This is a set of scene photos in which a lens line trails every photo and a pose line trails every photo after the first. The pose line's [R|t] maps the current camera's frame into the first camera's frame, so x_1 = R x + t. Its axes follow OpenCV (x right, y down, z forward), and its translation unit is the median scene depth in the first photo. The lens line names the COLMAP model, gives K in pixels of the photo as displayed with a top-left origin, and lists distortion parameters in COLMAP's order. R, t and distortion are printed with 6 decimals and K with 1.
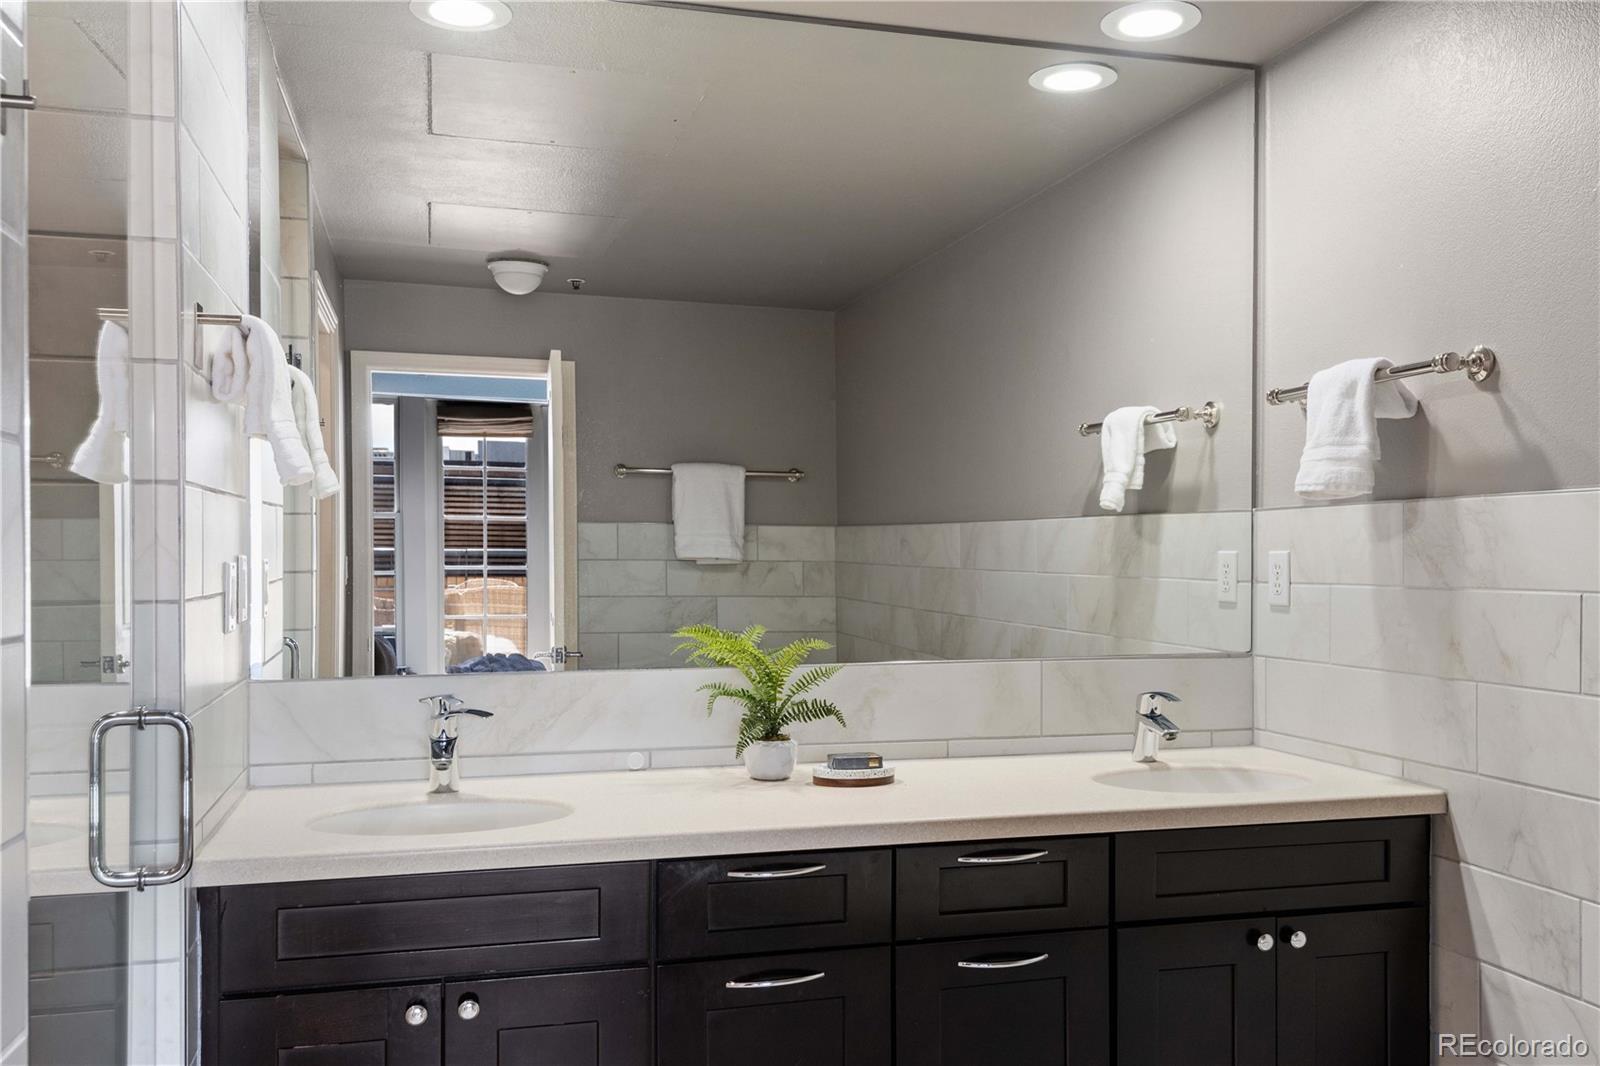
lens RADIAL K [[1325.9, 0, 802.3], [0, 1325.9, 579.8], [0, 0, 1]] dist [0.052053, -0.089812]
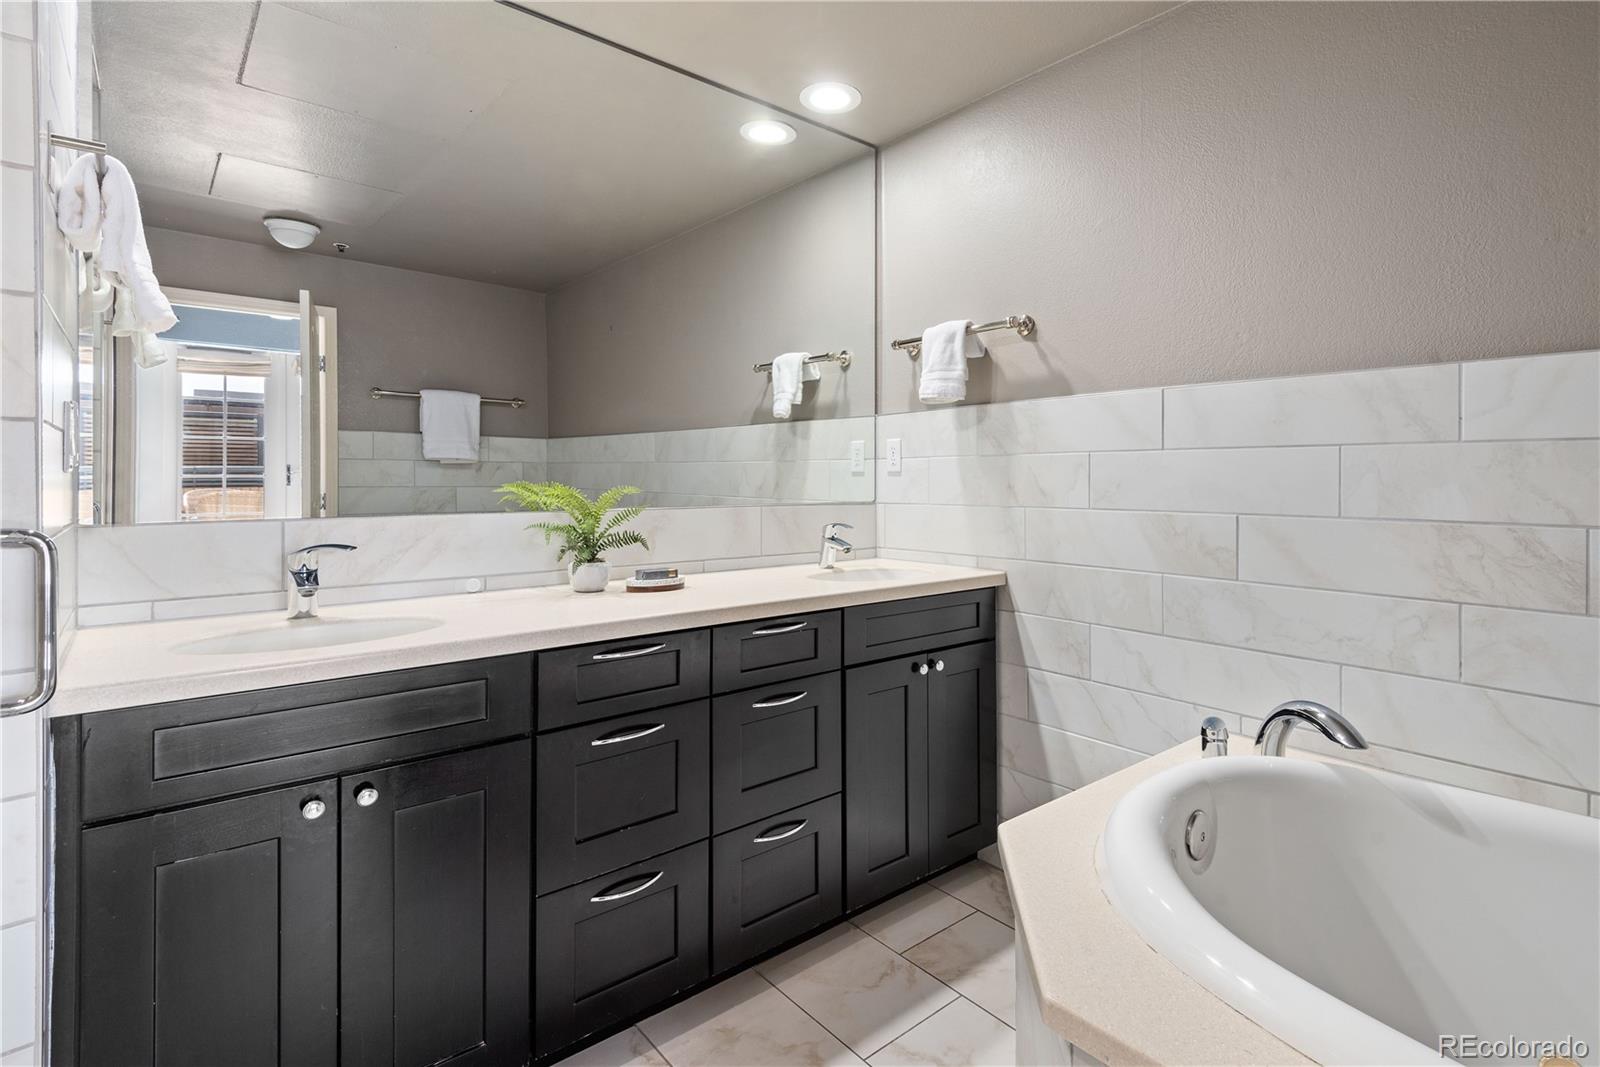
lens RADIAL K [[791.2, 0, 871.5], [0, 791.2, 482.2], [0, 0, 1]] dist [0.028612, -0.017397]
pose [[0.895424, -0.001702, 0.445211, -0.127429], [0.006340, 0.999940, -0.008928, 0.048238], [-0.445169, 0.010816, 0.895381, 0.150571]]
